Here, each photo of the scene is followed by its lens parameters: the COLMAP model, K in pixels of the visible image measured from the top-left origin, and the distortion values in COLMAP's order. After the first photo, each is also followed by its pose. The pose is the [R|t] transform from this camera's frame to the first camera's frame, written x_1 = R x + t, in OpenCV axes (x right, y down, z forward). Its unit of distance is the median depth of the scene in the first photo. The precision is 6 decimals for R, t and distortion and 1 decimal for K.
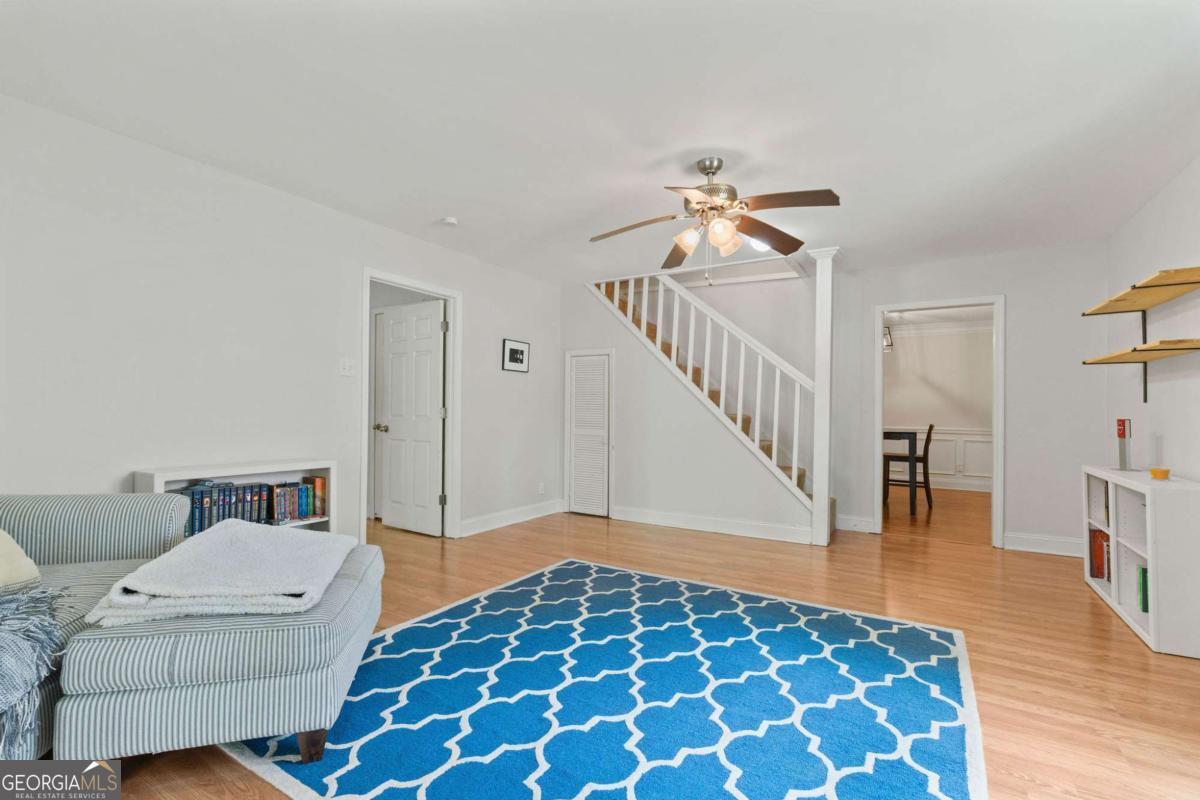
lens RADIAL K [[528.7, 0, 604.5], [0, 528.7, 397.3], [0, 0, 1]] dist [-0.001953, -0.001534]
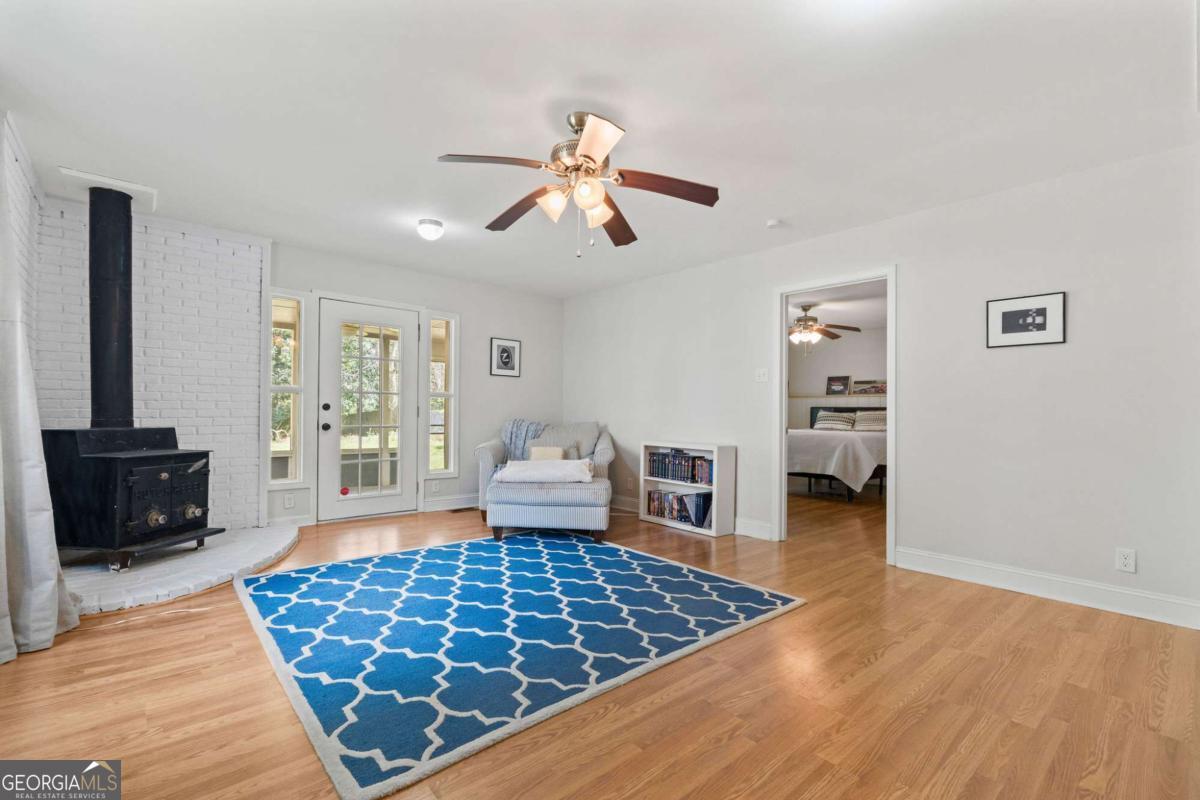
lens RADIAL K [[528.7, 0, 597.5], [0, 528.7, 399.4], [0, 0, 1]] dist [-0.001953, -0.001534]
pose [[-0.300799, -0.042415, -0.952744, 1.115447], [0.009913, 0.998817, -0.047596, 0.074455], [0.953636, -0.023761, -0.300023, 1.397468]]
